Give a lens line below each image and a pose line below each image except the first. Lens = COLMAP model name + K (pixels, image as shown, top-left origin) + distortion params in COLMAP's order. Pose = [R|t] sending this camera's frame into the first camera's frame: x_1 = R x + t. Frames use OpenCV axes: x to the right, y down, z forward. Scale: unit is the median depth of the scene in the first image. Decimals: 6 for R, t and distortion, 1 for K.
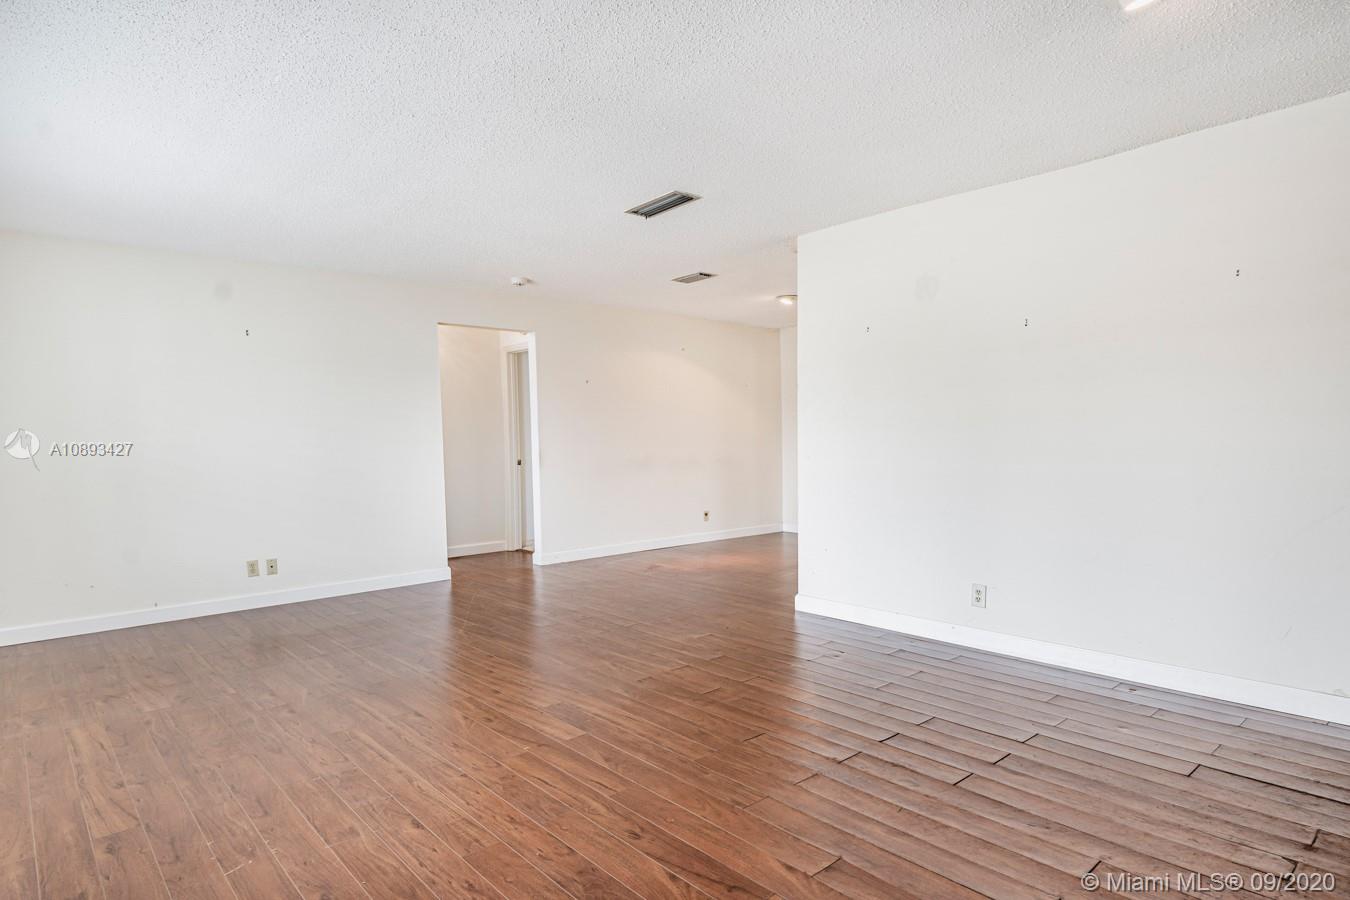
lens RADIAL K [[750.4, 0, 677.1], [0, 750.4, 451.5], [0, 0, 1]] dist [-0.004661, -0.004348]
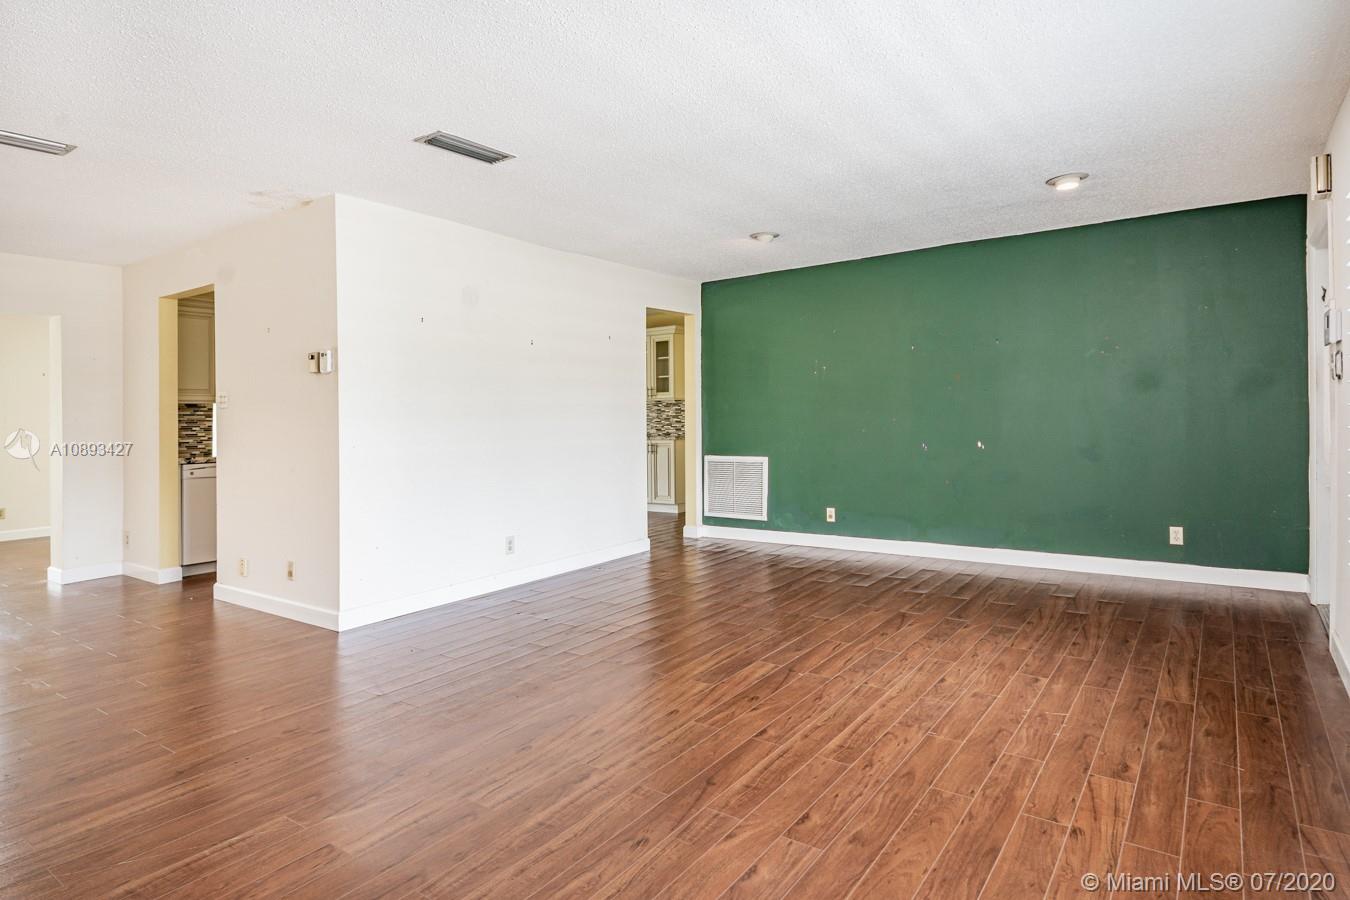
lens RADIAL K [[750.4, 0, 703.7], [0, 750.4, 407.7], [0, 0, 1]] dist [-0.004661, -0.004348]
pose [[-0.222023, 0.026935, 0.974669, -1.405168], [0.055973, 0.998322, -0.014838, 0.000508], [-0.973433, 0.051261, -0.223158, 1.502282]]
